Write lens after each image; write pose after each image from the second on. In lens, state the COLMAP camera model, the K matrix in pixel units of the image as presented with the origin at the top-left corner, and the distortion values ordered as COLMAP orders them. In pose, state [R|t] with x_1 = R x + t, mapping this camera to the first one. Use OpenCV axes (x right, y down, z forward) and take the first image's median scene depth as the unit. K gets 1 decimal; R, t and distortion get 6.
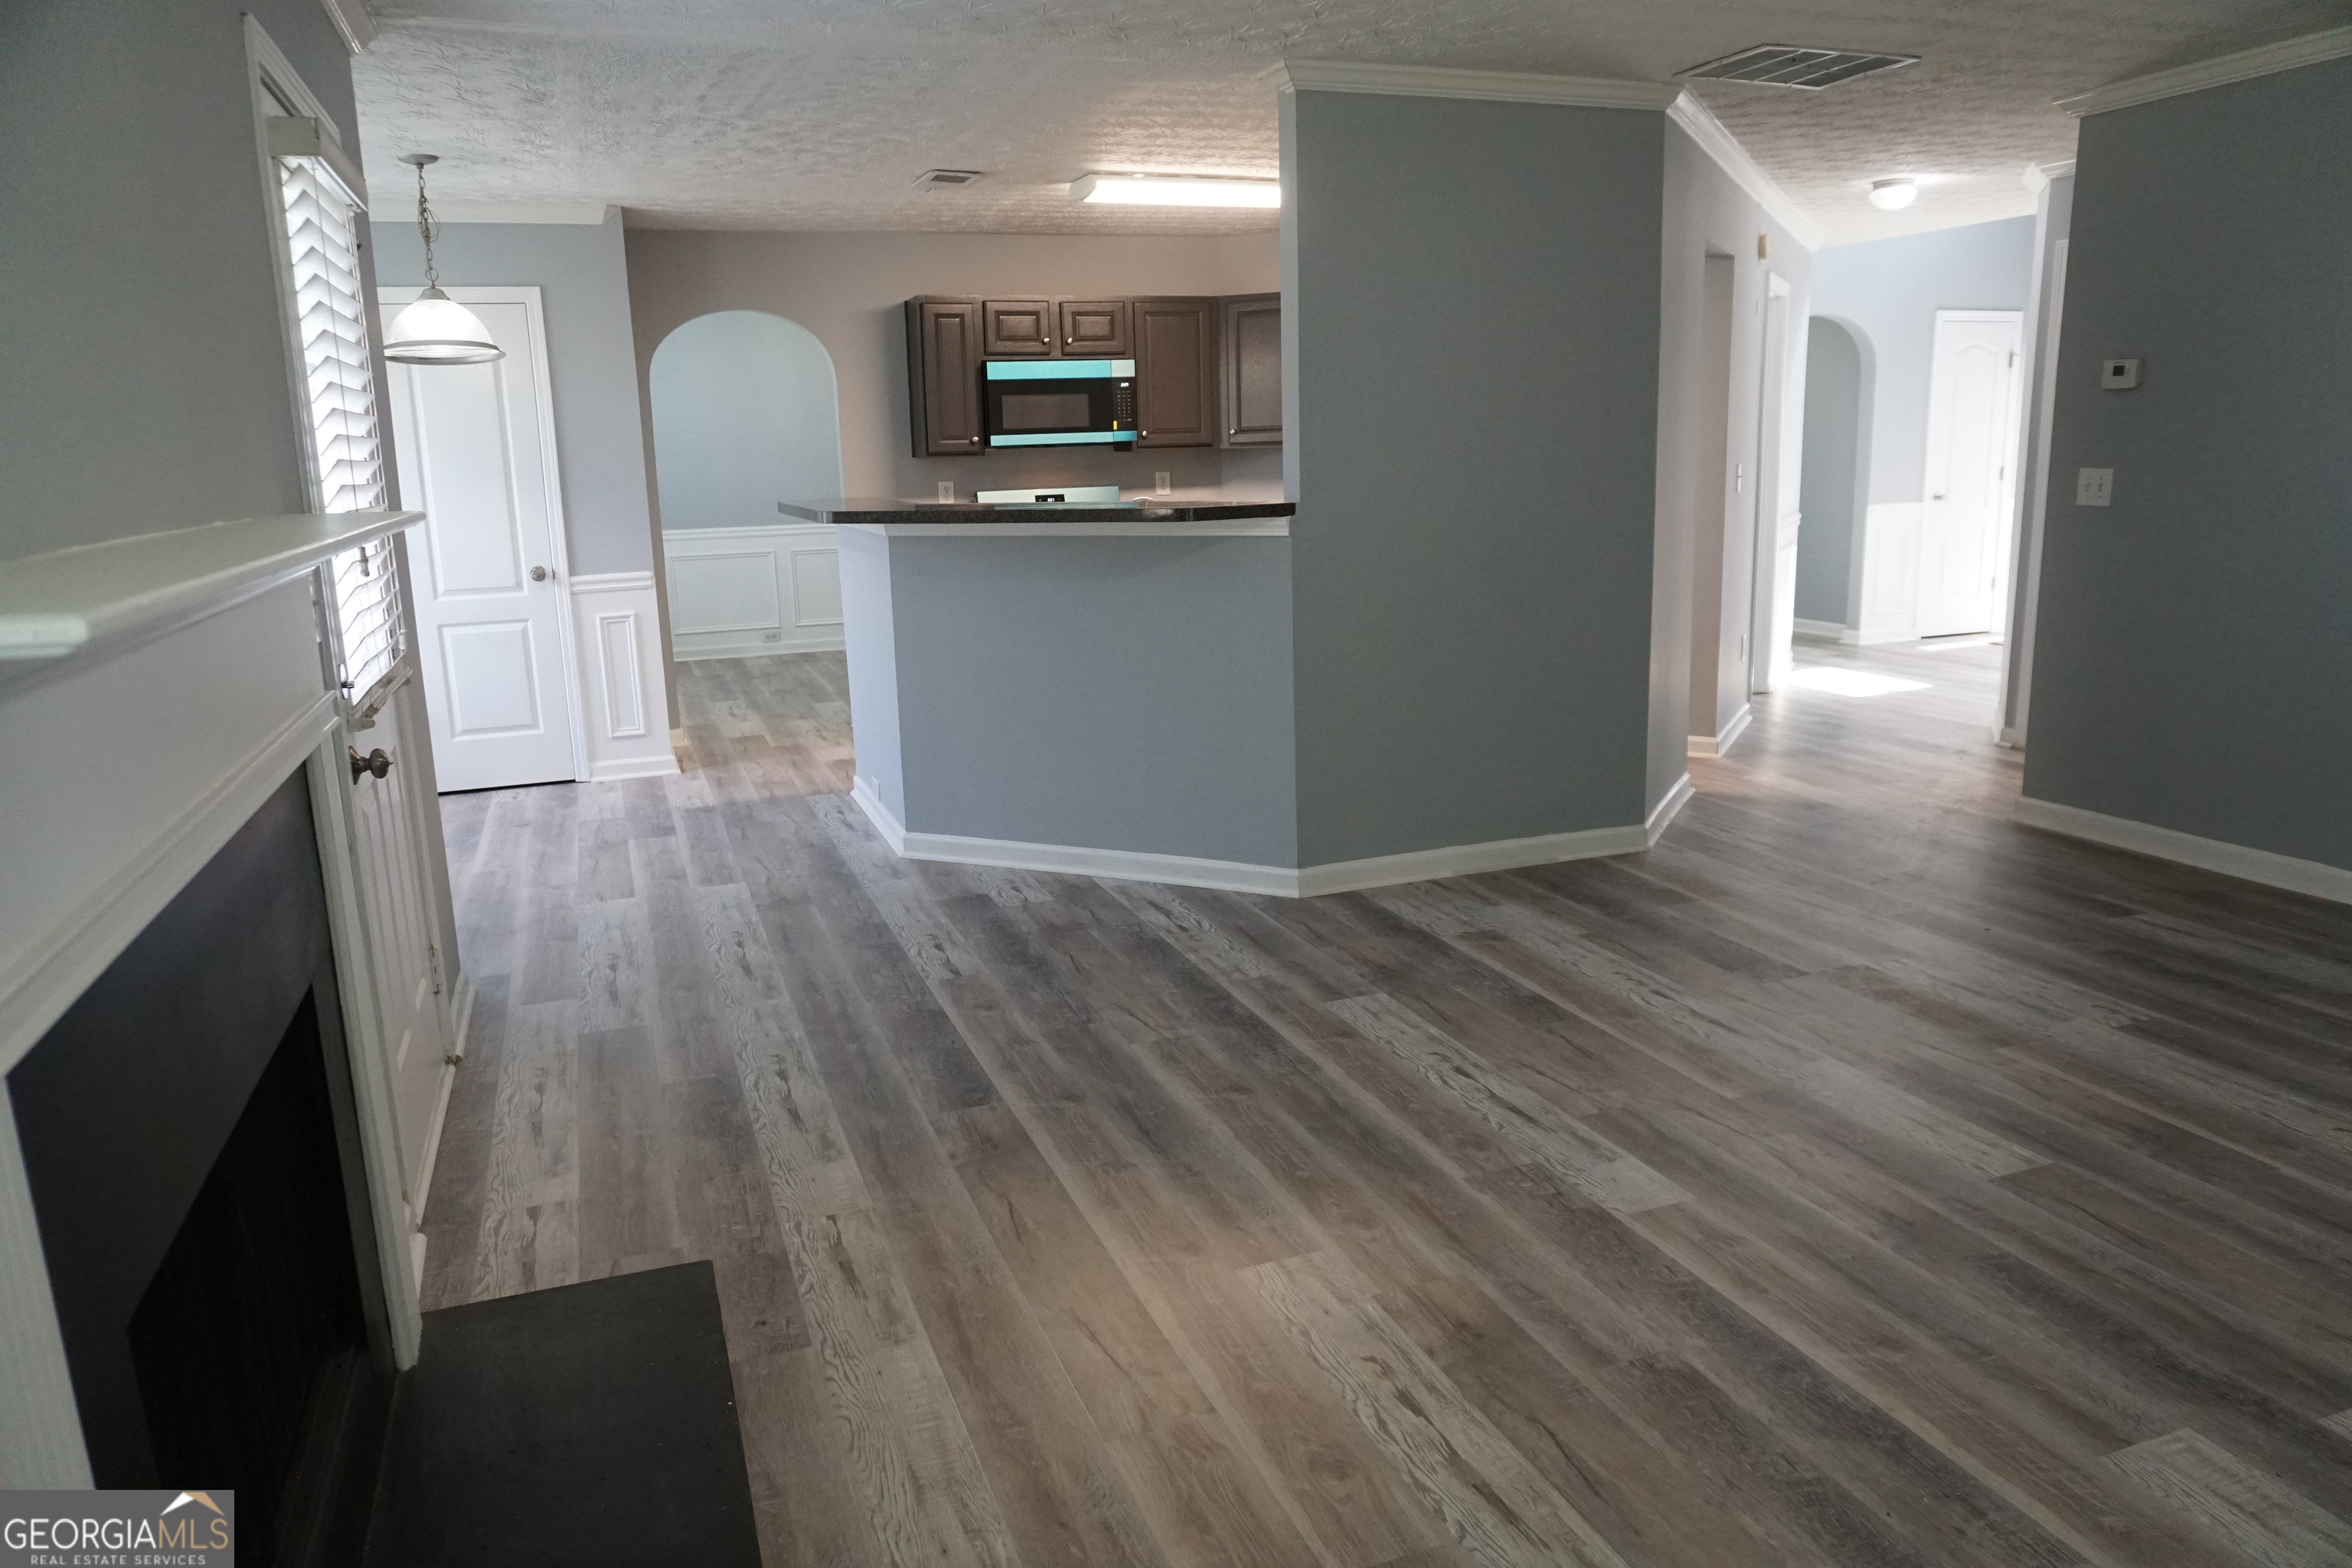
lens RADIAL K [[1571.8, 0, 1171.9], [0, 1571.8, 783.6], [0, 0, 1]] dist [-0.053138, 0.042943]
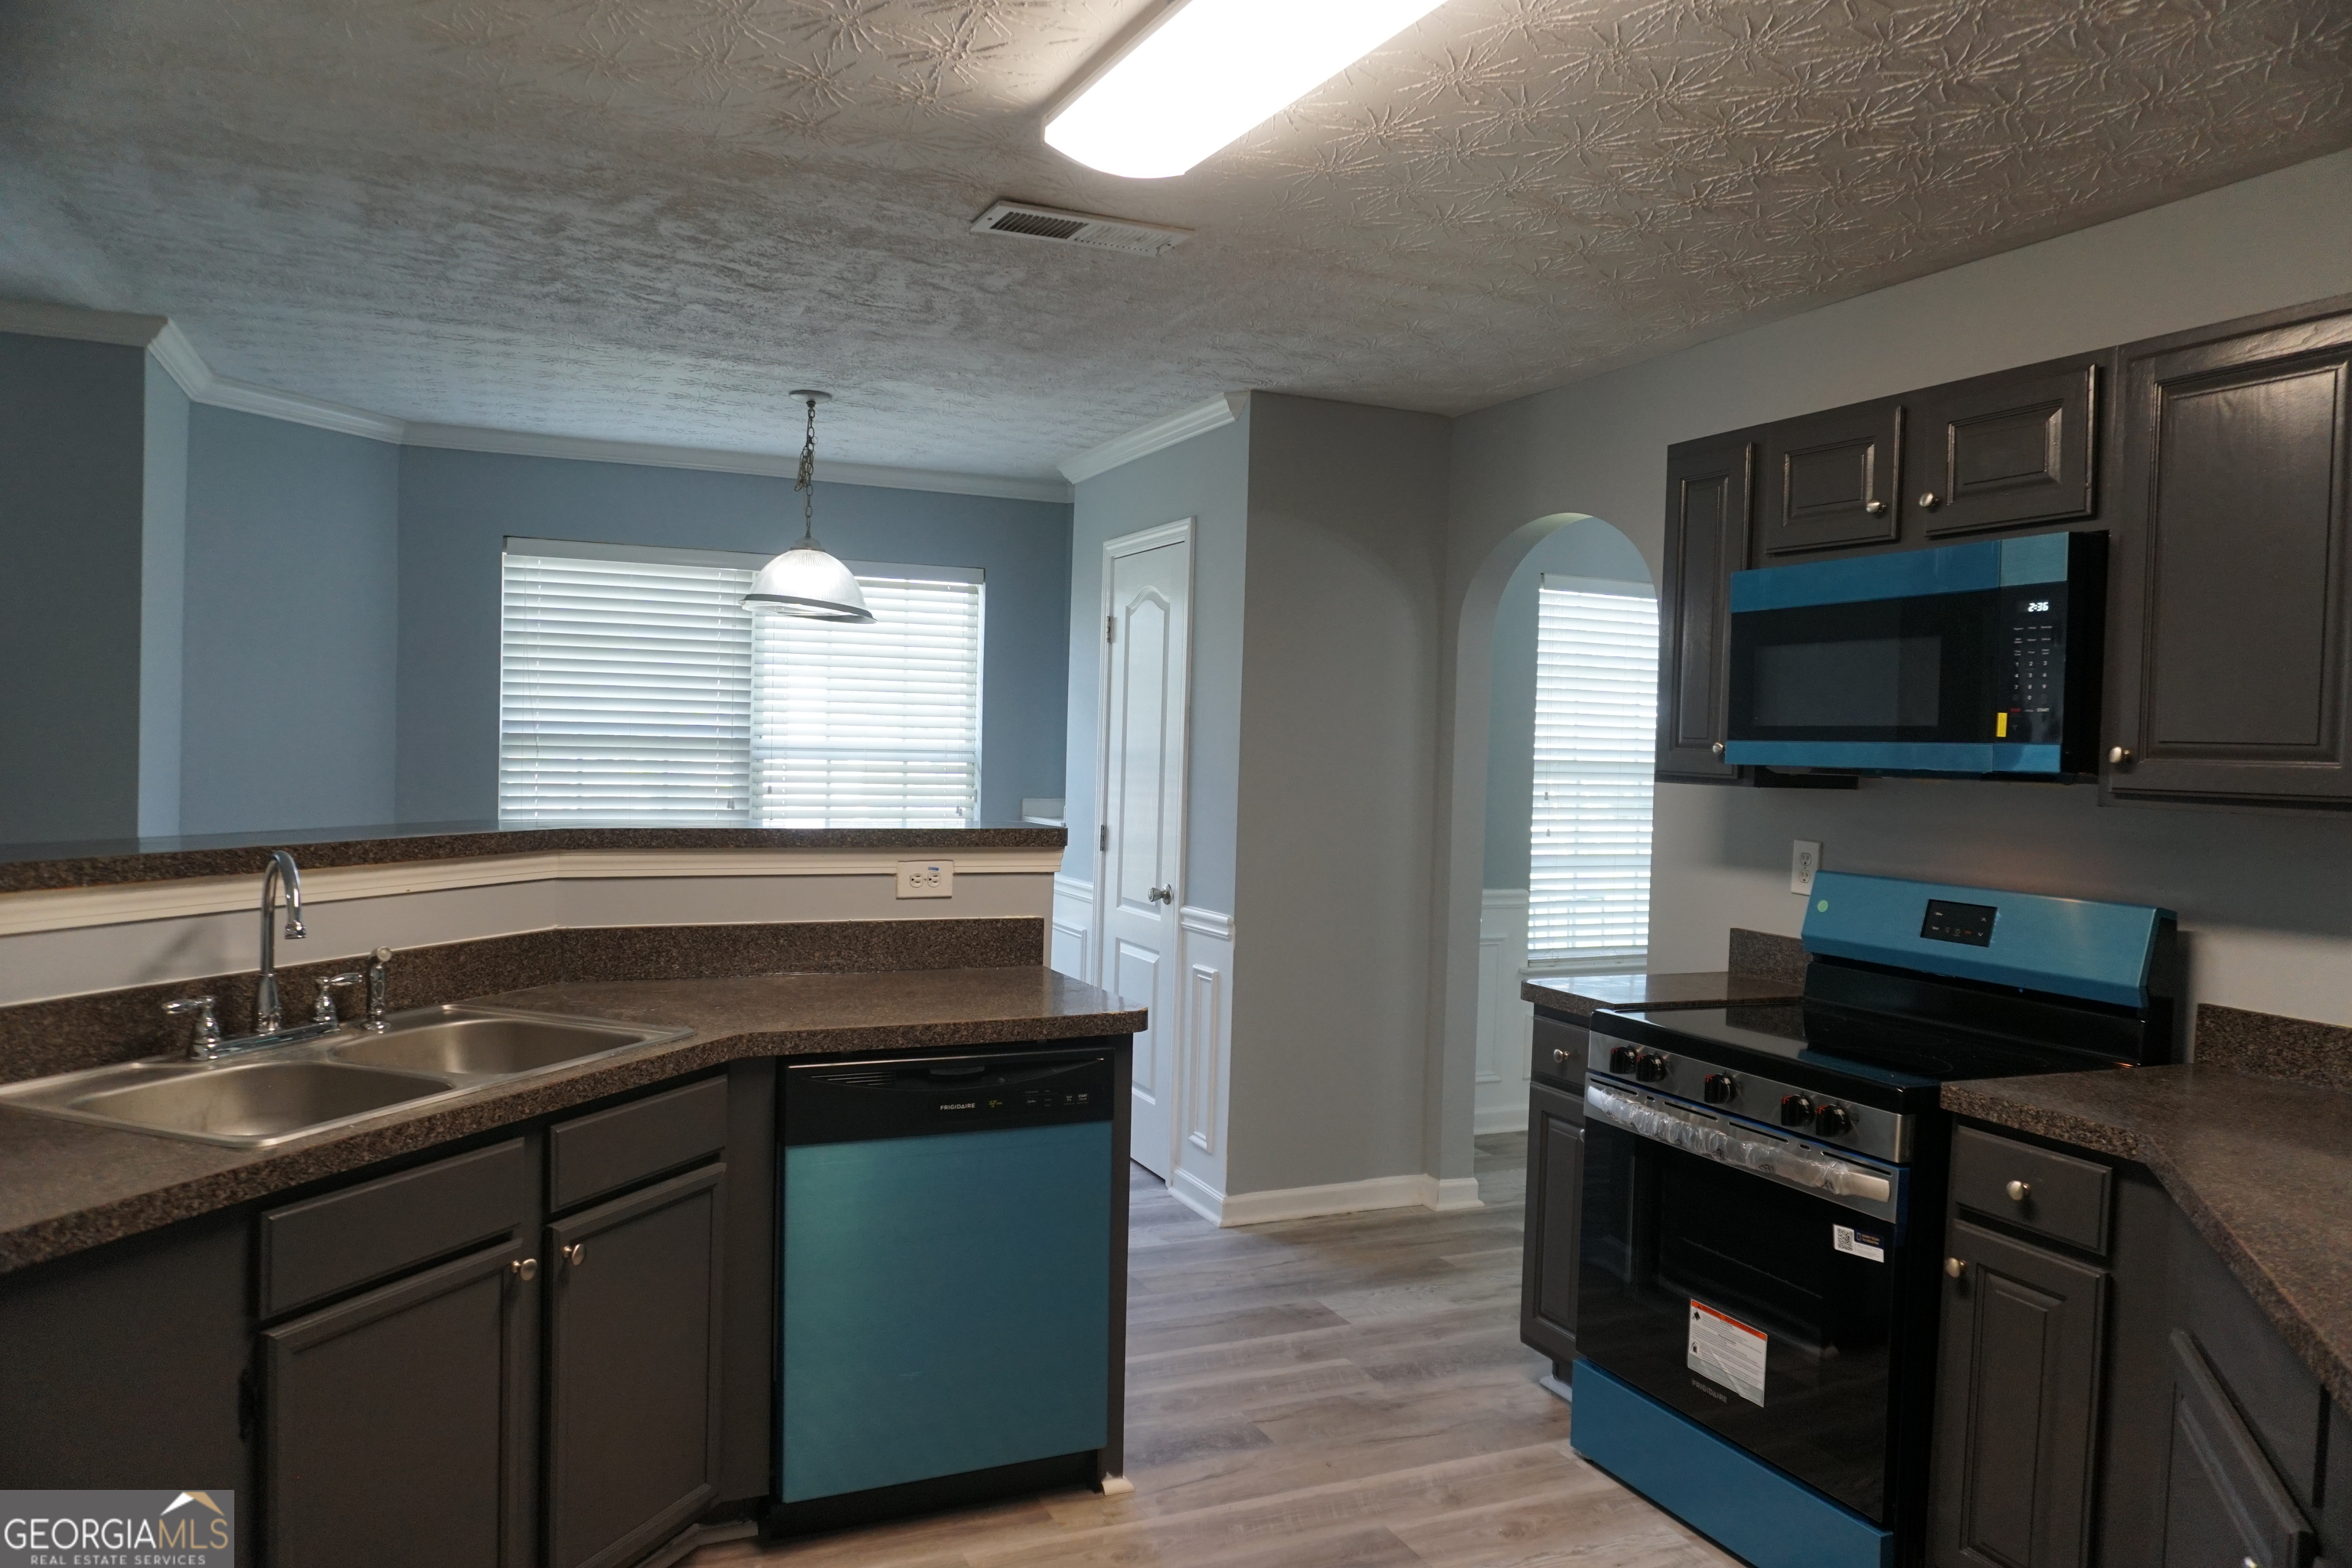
lens RADIAL K [[1571.8, 0, 1171.9], [0, 1571.8, 783.6], [0, 0, 1]] dist [-0.053138, 0.042943]
pose [[0.062761, 0.058132, -0.996334, 0.536833], [-0.241865, 0.969429, 0.041326, -0.347918], [0.968278, 0.238385, 0.074902, 1.497635]]
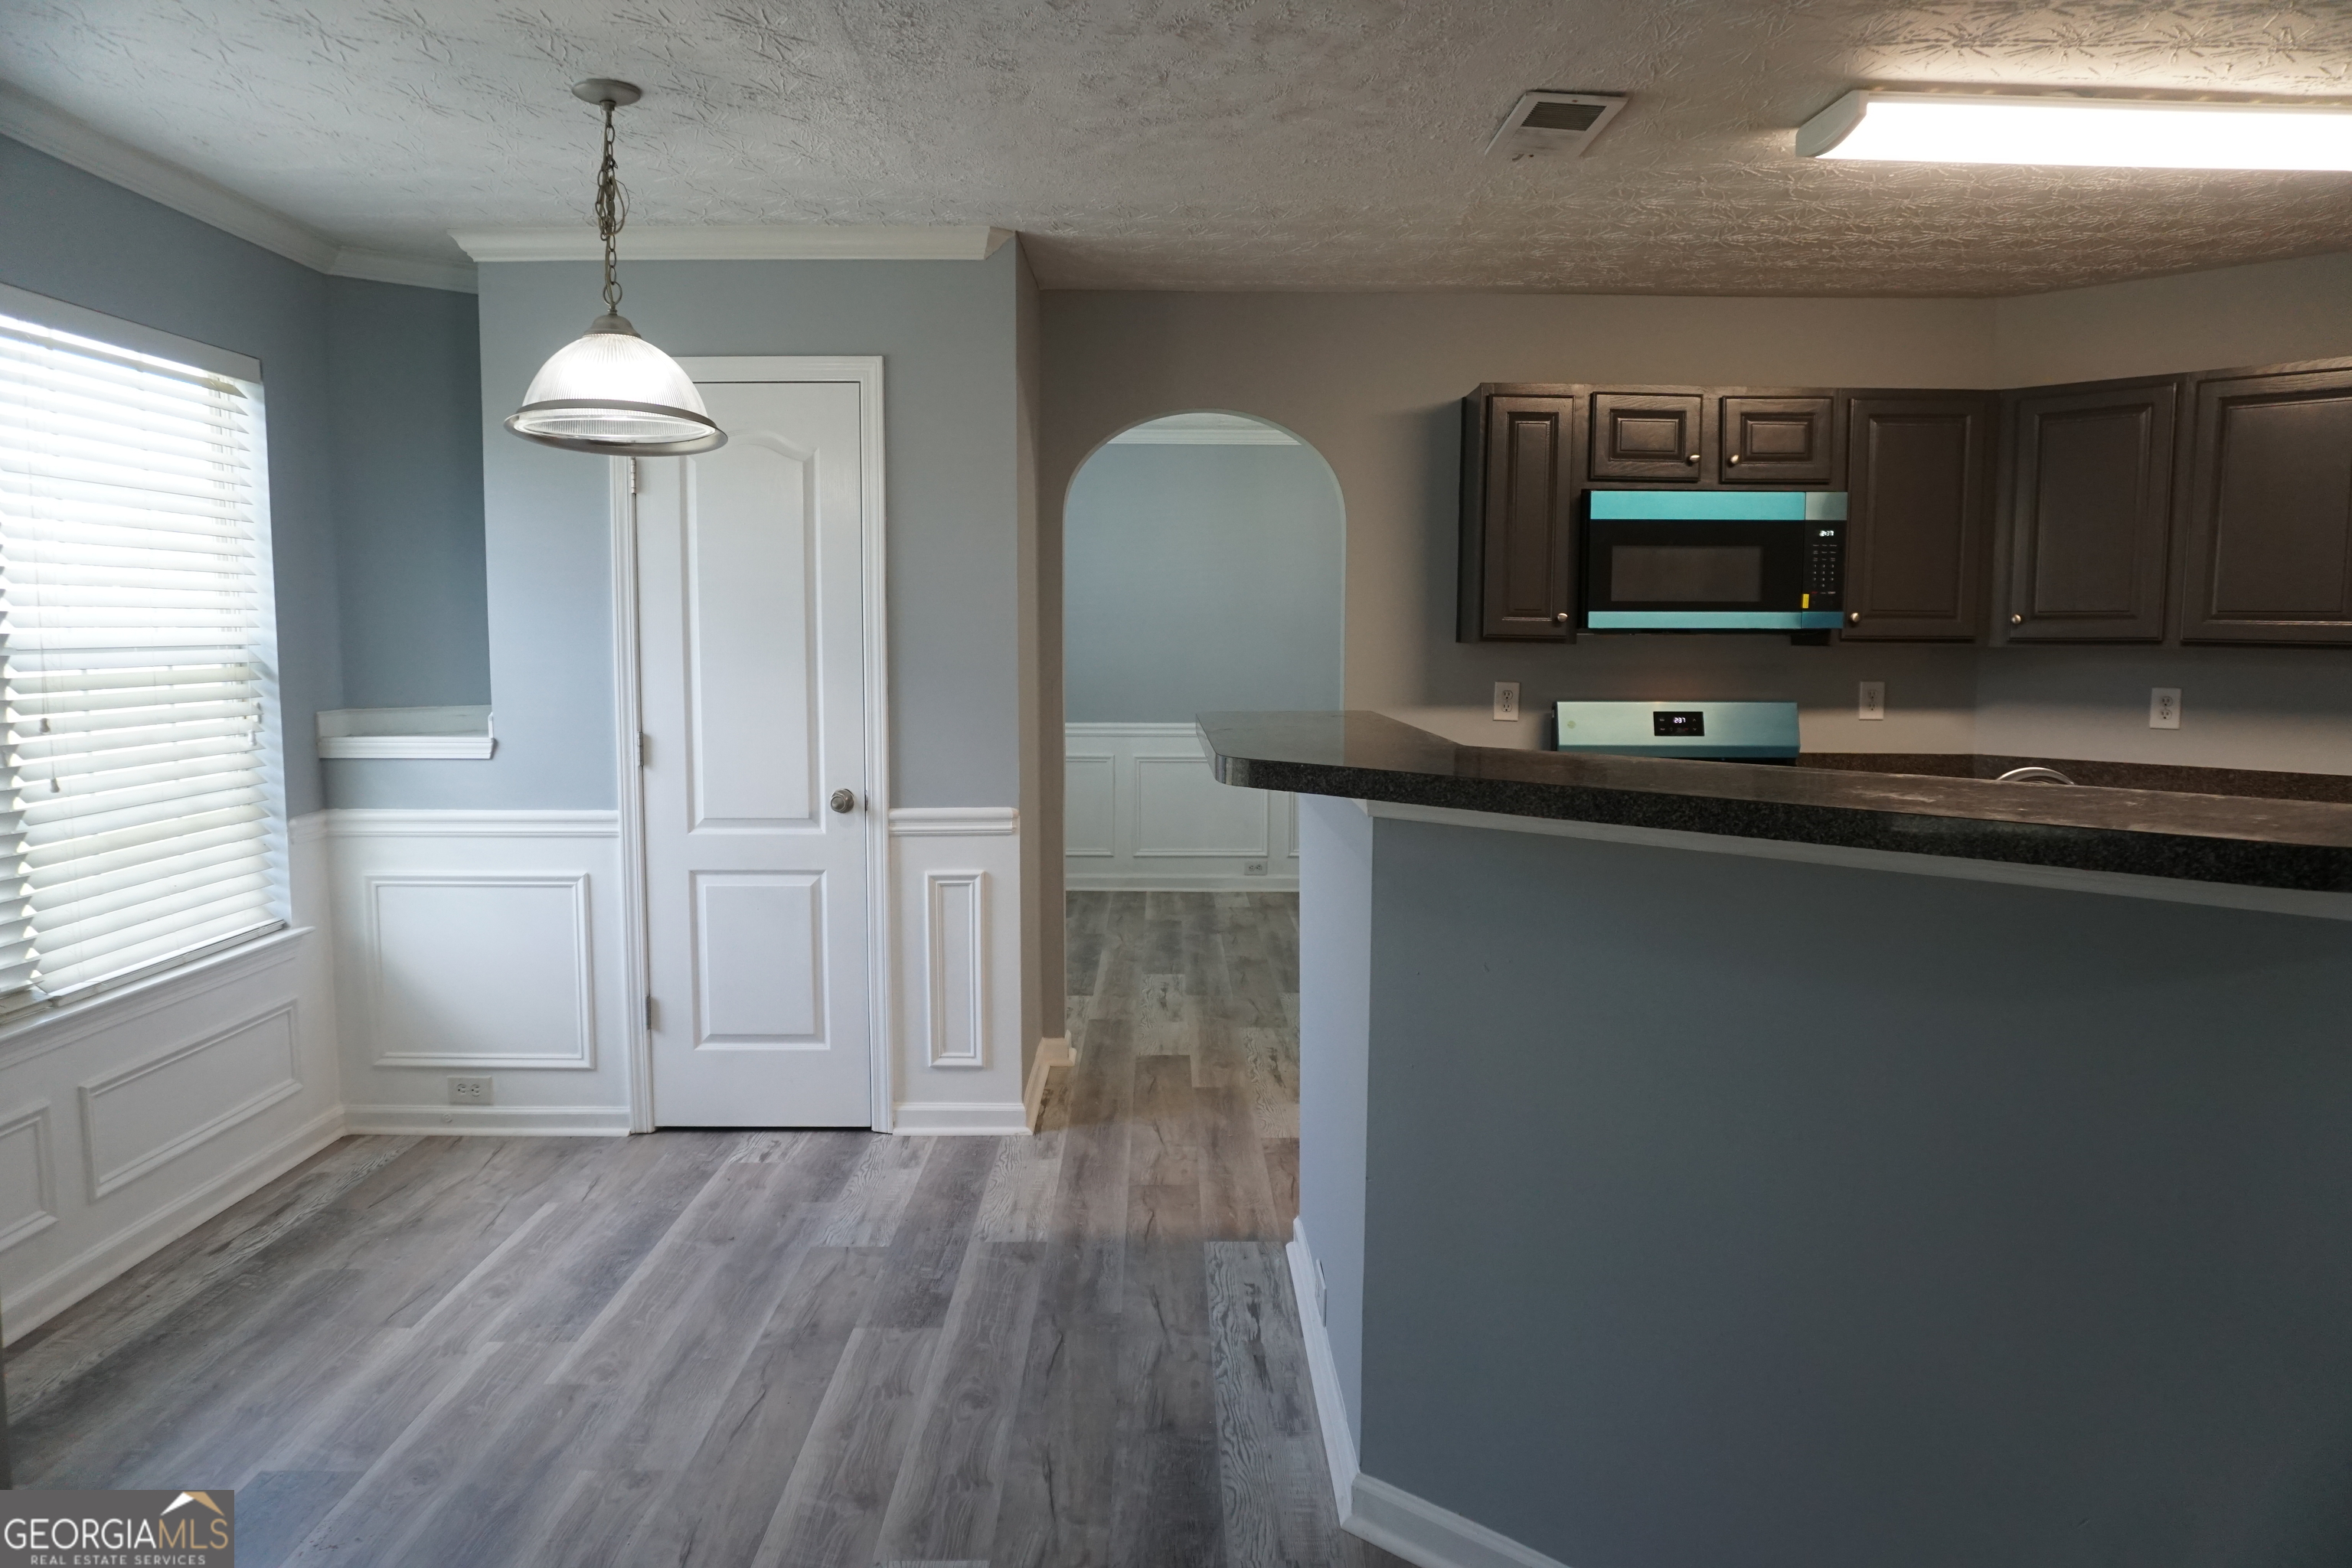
lens RADIAL K [[1571.8, 0, 1171.9], [0, 1571.8, 783.6], [0, 0, 1]] dist [-0.053138, 0.042943]
pose [[0.939976, 0.063656, -0.335250, -0.110183], [-0.101223, 0.990242, -0.095787, -0.151239], [0.325881, 0.123973, 0.937247, 0.717199]]
